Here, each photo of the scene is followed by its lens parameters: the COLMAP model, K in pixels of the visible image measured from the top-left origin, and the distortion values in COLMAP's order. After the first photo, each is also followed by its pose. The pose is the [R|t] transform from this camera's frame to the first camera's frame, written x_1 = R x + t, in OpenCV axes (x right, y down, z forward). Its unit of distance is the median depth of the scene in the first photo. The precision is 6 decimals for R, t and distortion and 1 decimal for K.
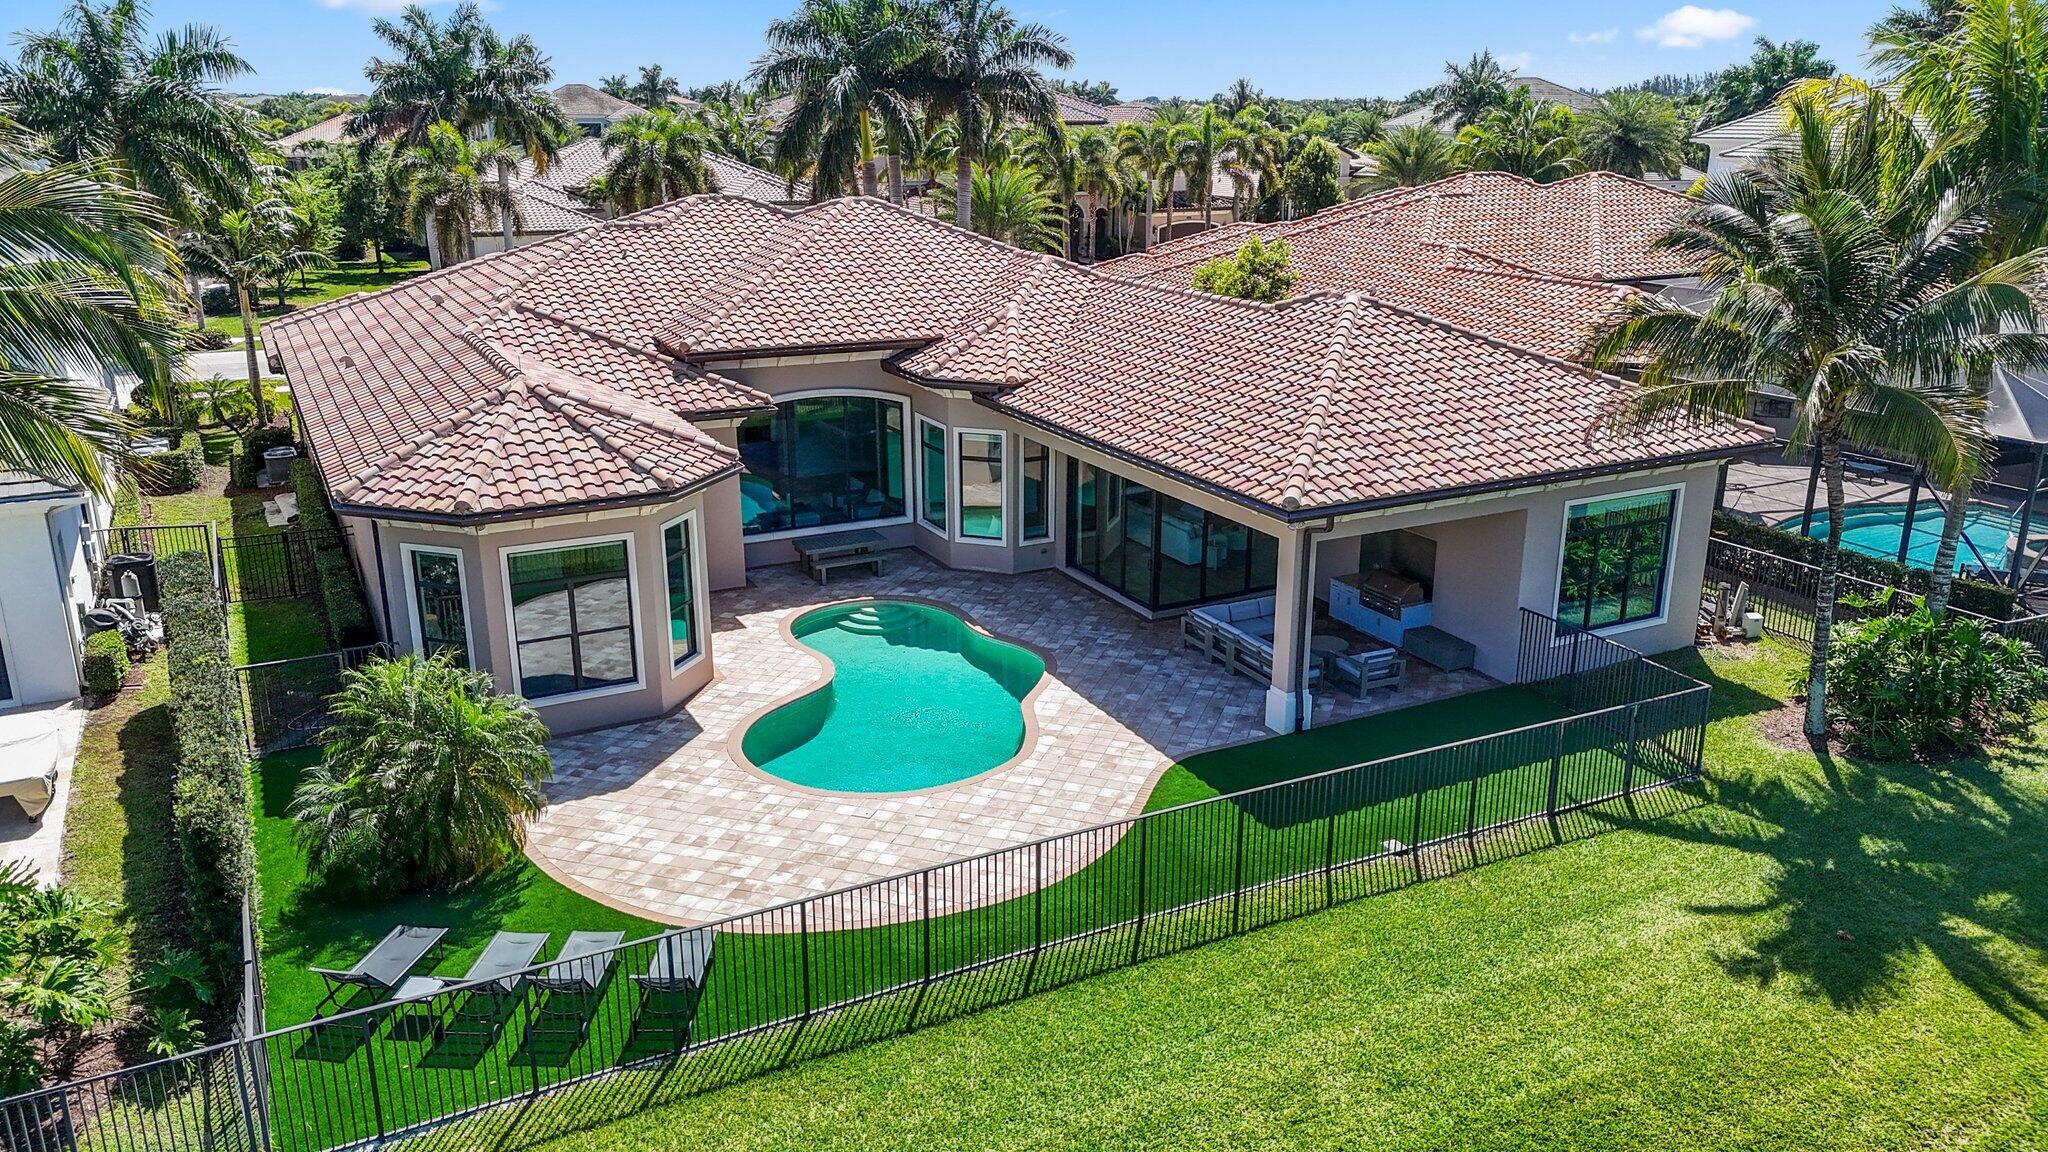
lens RADIAL K [[1477.0, 0, 1024.0], [0, 1477.0, 576.0], [0, 0, 1]] dist [-0.001216, -0.001600]
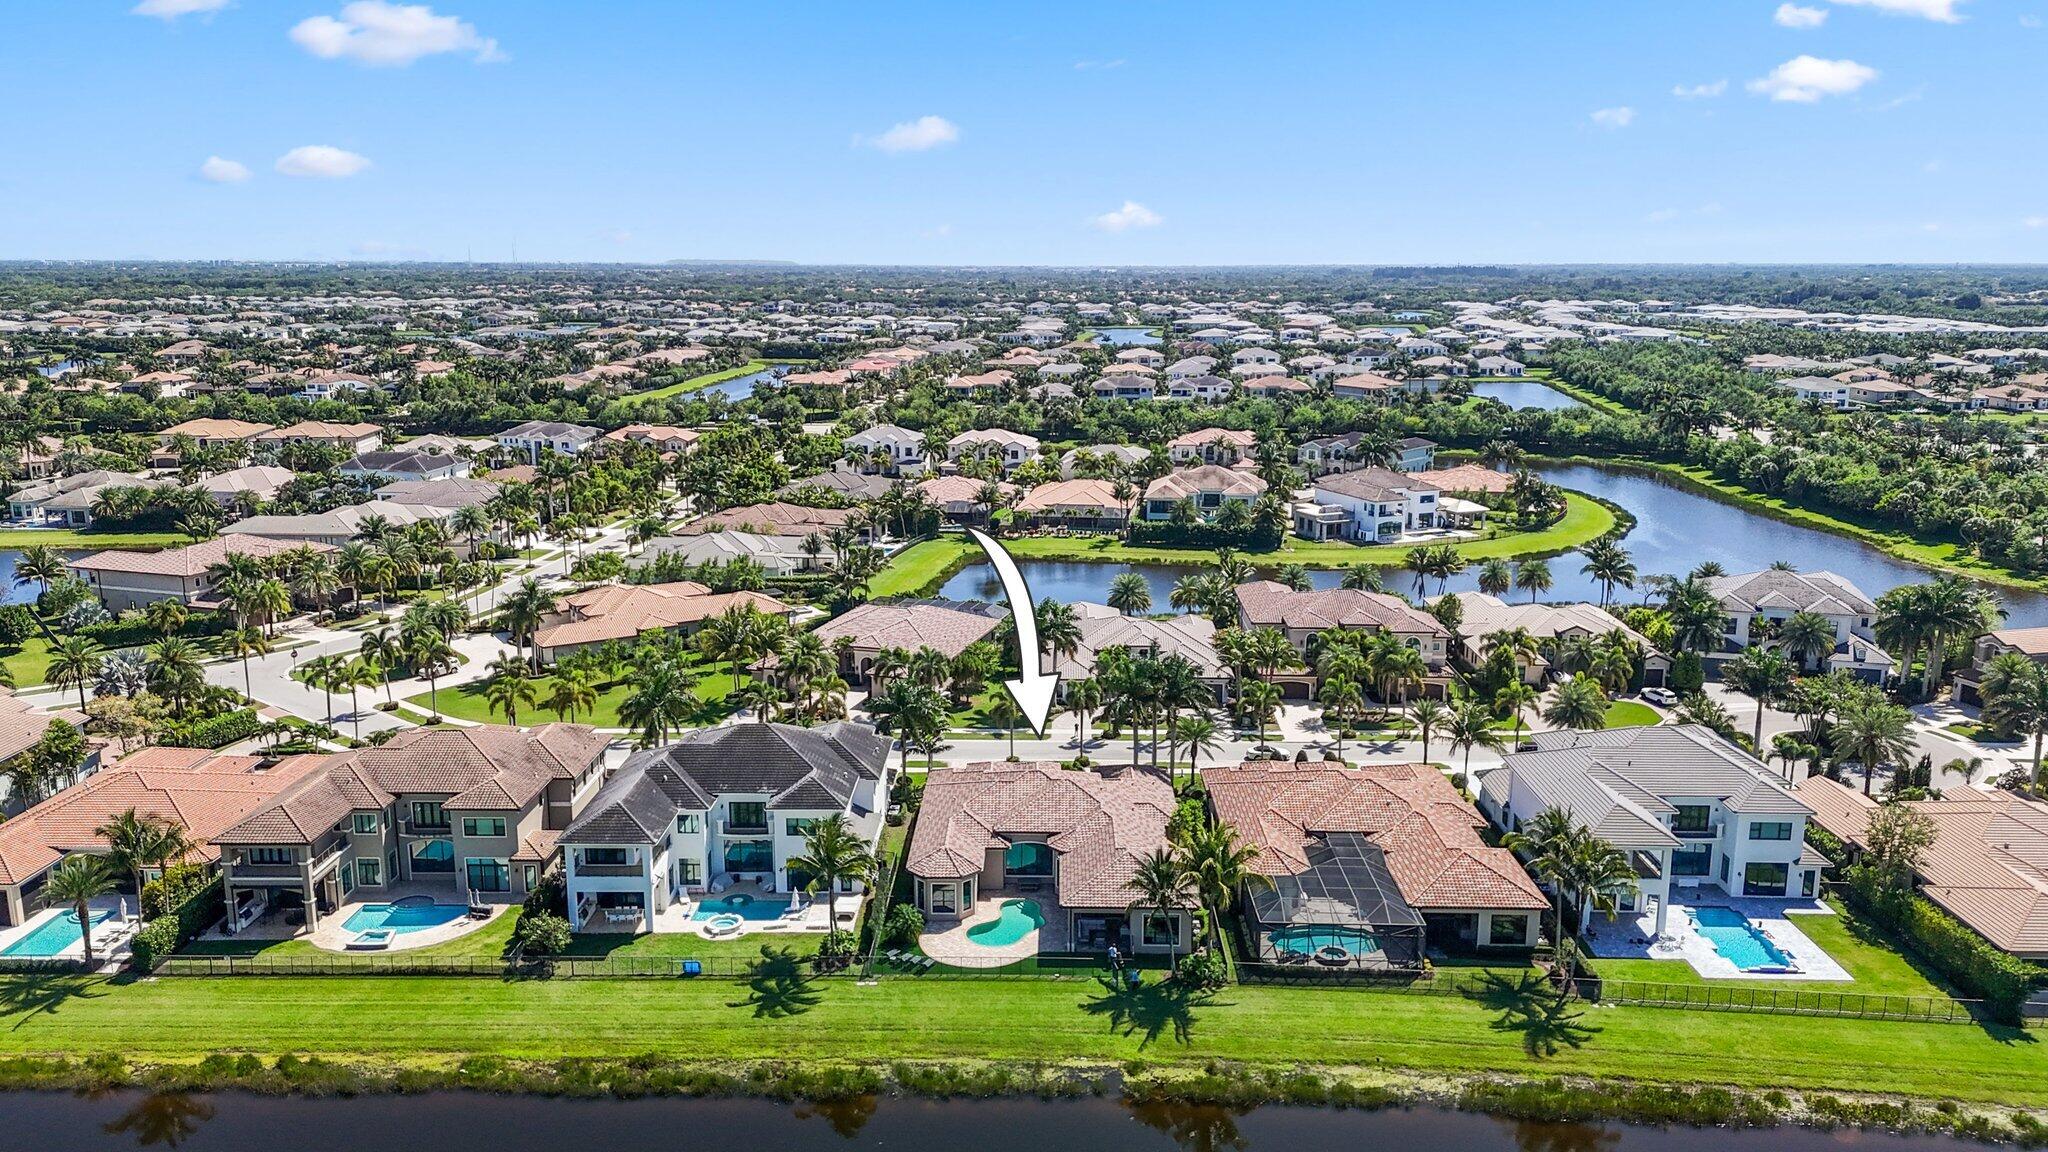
lens RADIAL K [[1477.0, 0, 1024.0], [0, 1477.0, 576.0], [0, 0, 1]] dist [-0.001216, -0.001600]
pose [[0.867685, 0.091566, -0.488609, 2.541812], [-0.134734, 0.989418, -0.053846, -0.912309], [0.478507, 0.112553, 0.870840, -3.749824]]
